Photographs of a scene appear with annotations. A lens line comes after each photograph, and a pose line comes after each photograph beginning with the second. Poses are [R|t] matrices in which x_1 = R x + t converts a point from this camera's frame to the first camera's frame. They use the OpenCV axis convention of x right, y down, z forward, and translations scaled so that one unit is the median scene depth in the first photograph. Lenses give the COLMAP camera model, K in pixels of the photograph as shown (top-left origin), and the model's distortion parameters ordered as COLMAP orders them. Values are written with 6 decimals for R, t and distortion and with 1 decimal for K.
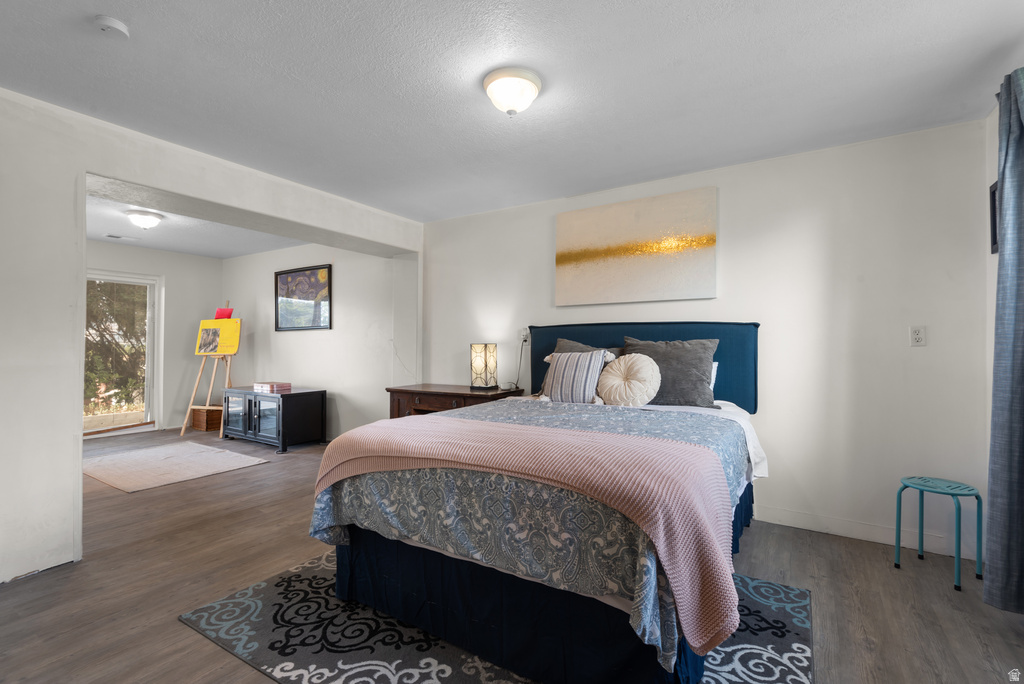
lens RADIAL K [[459.3, 0, 514.9], [0, 459.3, 335.9], [0, 0, 1]] dist [0.038643, -0.021138]
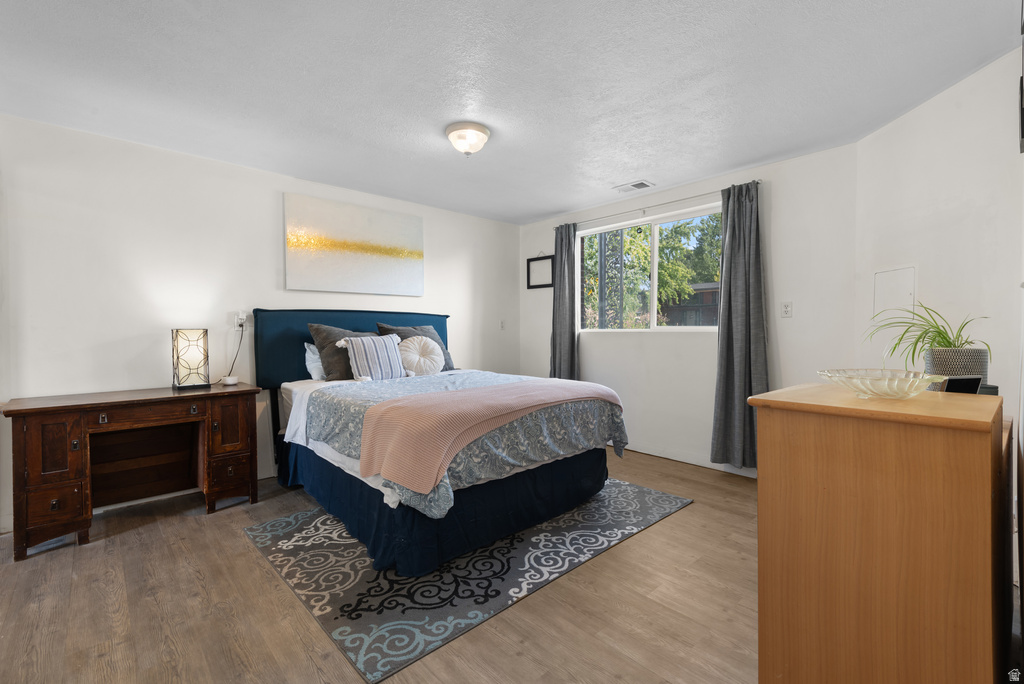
lens RADIAL K [[459.3, 0, 514.9], [0, 459.3, 335.9], [0, 0, 1]] dist [0.038643, -0.021138]
pose [[0.256767, -0.014962, 0.966358, -1.386133], [-0.013999, 0.999718, 0.019199, 0.012914], [-0.966372, -0.018458, 0.256485, 0.586403]]
